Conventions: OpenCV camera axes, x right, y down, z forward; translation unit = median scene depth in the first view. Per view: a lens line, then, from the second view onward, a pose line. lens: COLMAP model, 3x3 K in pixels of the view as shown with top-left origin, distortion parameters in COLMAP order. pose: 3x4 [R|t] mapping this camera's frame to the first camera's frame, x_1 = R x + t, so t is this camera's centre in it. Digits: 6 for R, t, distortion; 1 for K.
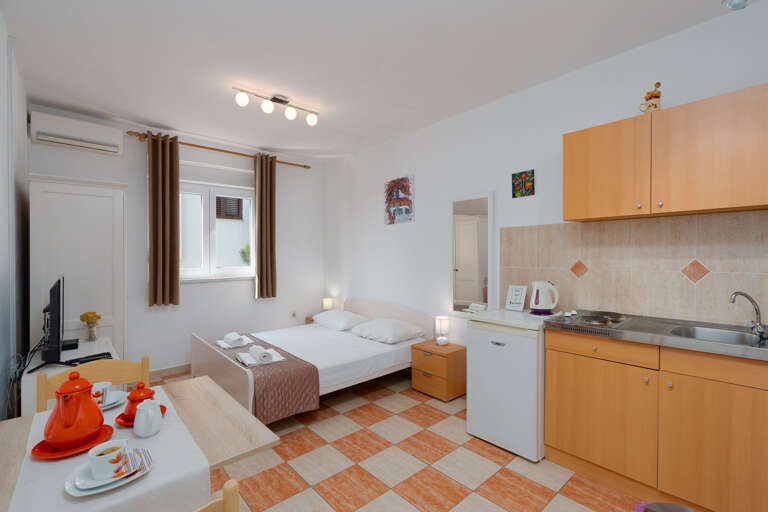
lens RADIAL K [[392.2, 0, 384.0], [0, 392.2, 256.0], [0, 0, 1]] dist [-0.001565, -0.000033]
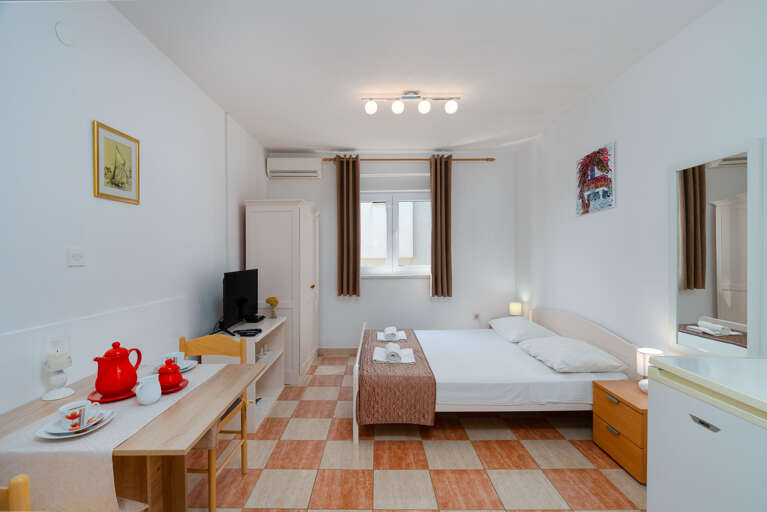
lens RADIAL K [[351.5, 0, 336.9], [0, 351.5, 255.4], [0, 0, 1]] dist [-0.000578, -0.000115]
pose [[0.699950, 0.002392, -0.714188, 0.190053], [-0.000070, 0.999995, 0.003281, -0.003697], [0.714192, -0.002247, 0.699947, 0.206761]]
